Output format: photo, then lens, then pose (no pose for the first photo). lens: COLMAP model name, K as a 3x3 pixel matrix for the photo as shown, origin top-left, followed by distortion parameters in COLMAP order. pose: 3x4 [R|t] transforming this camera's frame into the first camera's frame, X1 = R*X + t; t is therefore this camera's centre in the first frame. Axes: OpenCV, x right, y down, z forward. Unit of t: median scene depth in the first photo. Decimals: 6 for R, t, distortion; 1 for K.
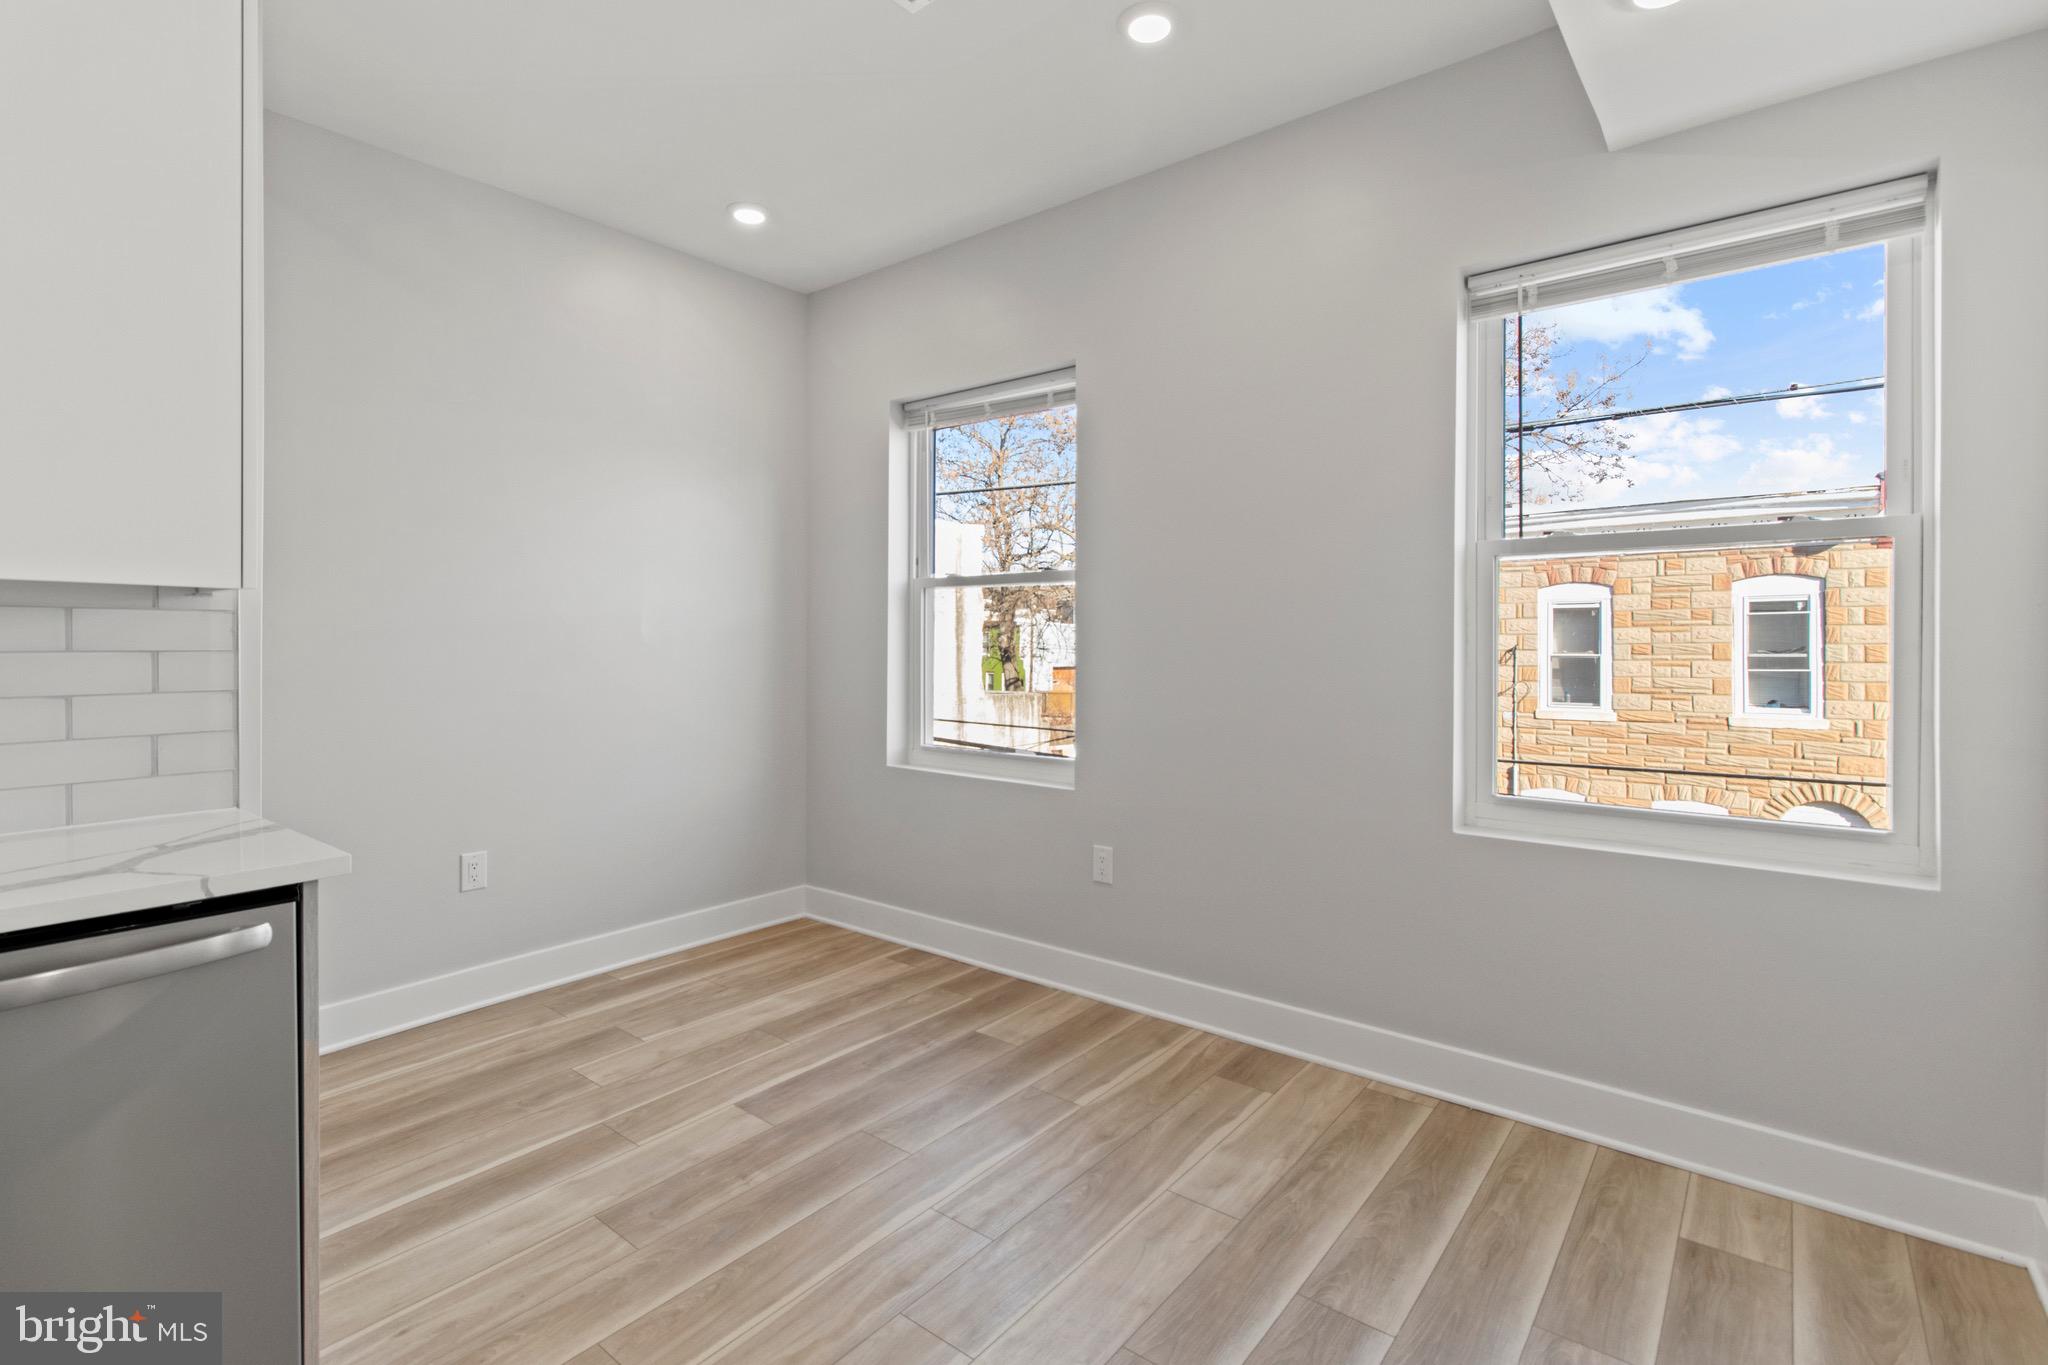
lens RADIAL K [[943.6, 0, 1024.8], [0, 943.6, 646.5], [0, 0, 1]] dist [0.000552, -0.000209]
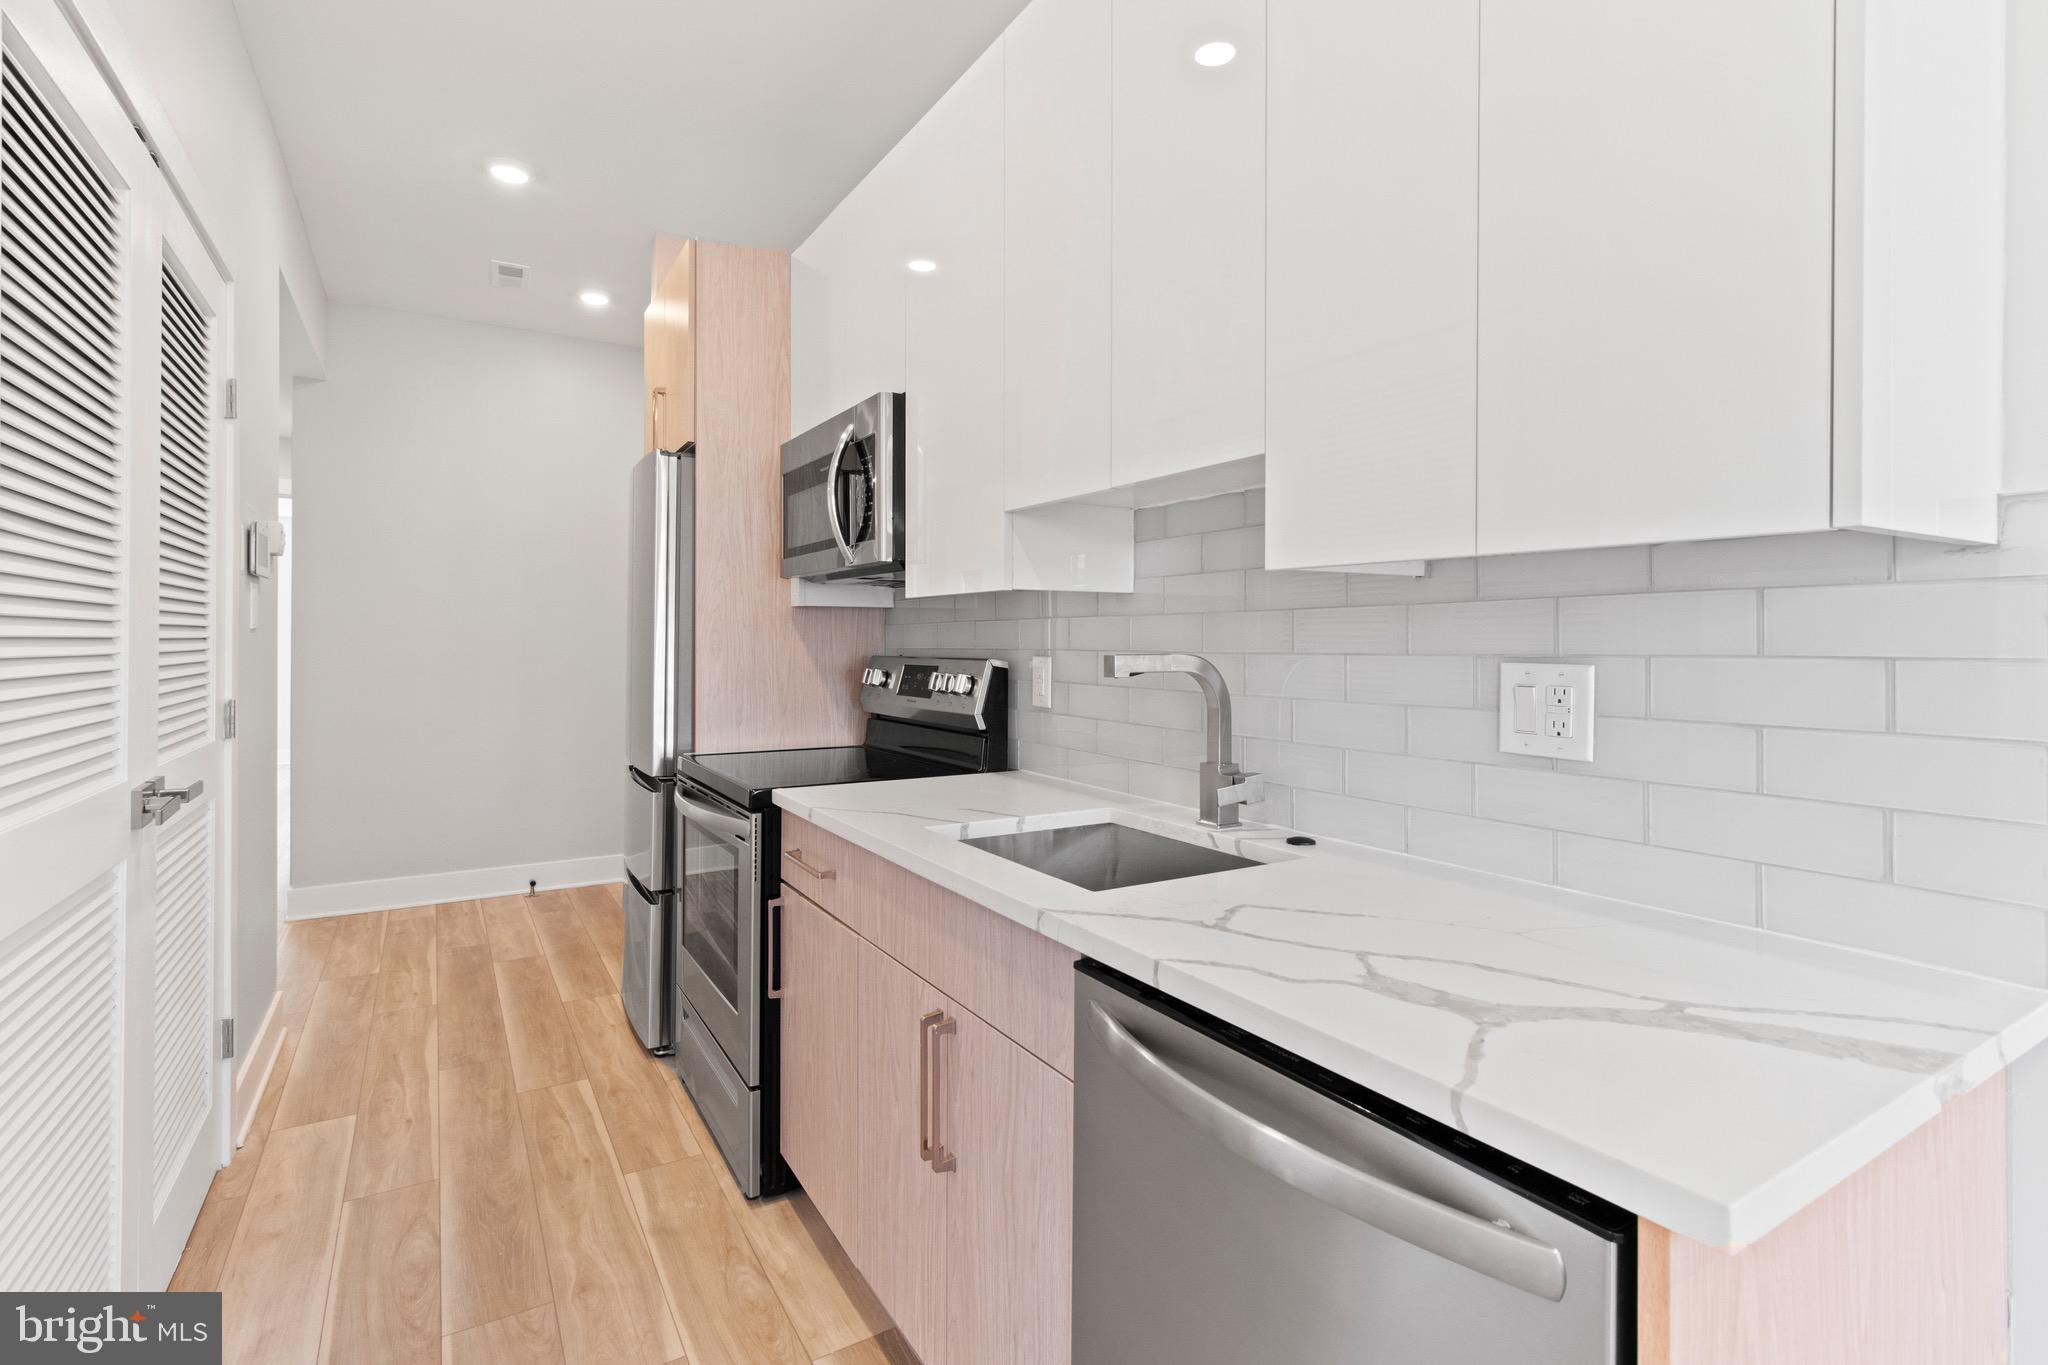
lens RADIAL K [[962.5, 0, 1012.7], [0, 962.5, 637.1], [0, 0, 1]] dist [0.001626, 0.000575]
pose [[-0.345490, -0.005613, -0.938405, -0.141443], [-0.008337, 0.999961, -0.002911, -0.001084], [0.938385, 0.006818, -0.345524, 0.482999]]
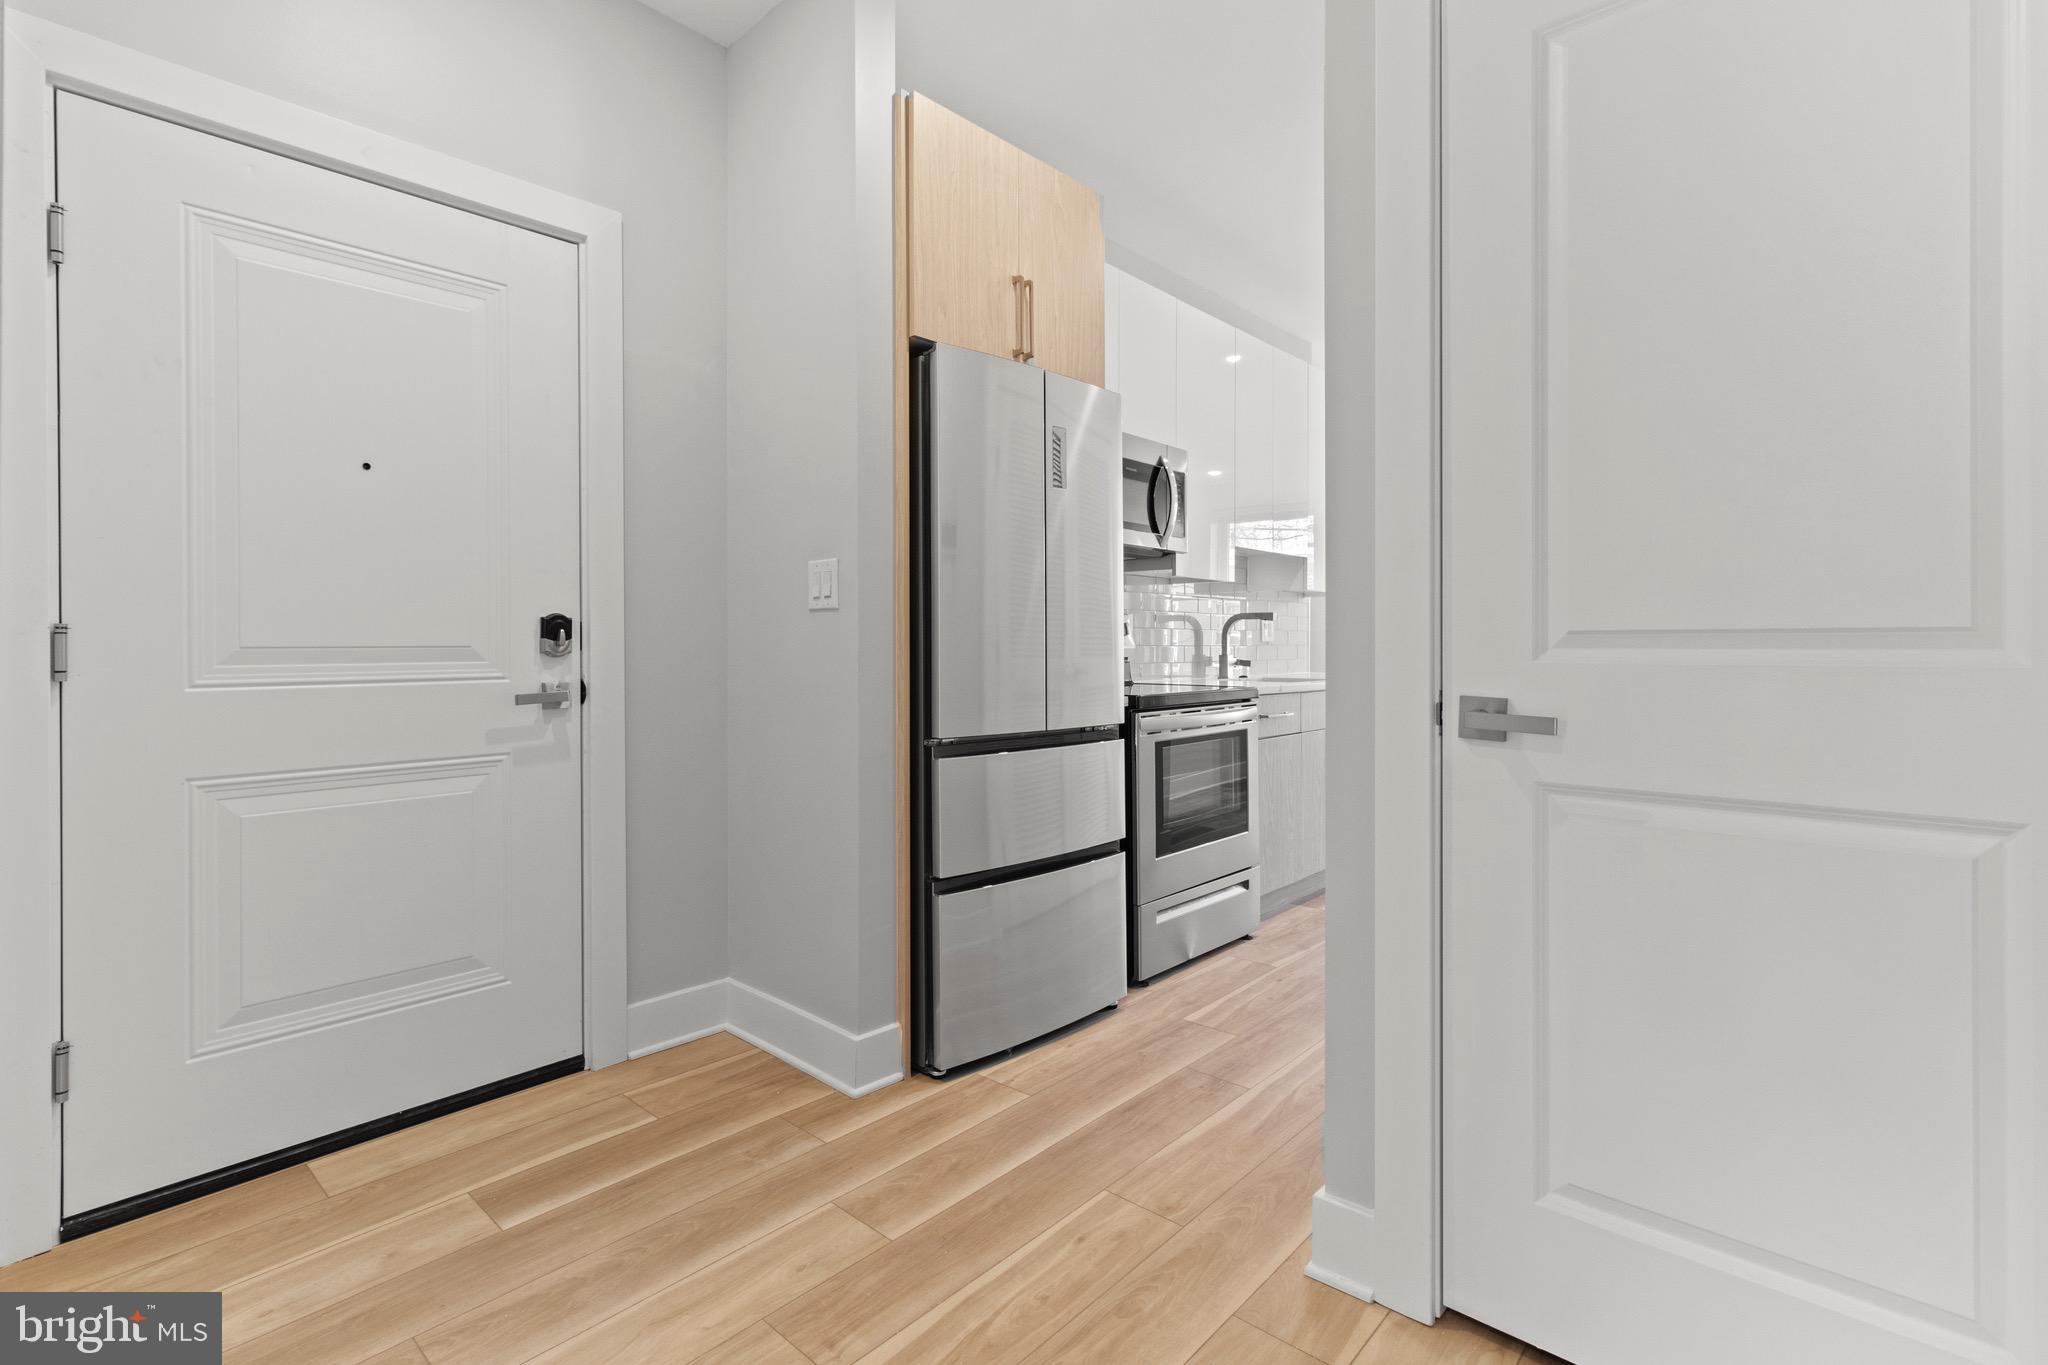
lens RADIAL K [[937.3, 0, 1019.0], [0, 937.3, 666.9], [0, 0, 1]] dist [0.000405, 0.000840]
pose [[0.997518, -0.001006, -0.070405, -1.080349], [0.002198, 0.999856, 0.016844, 0.074594], [0.070378, -0.016957, 0.997376, -1.359911]]
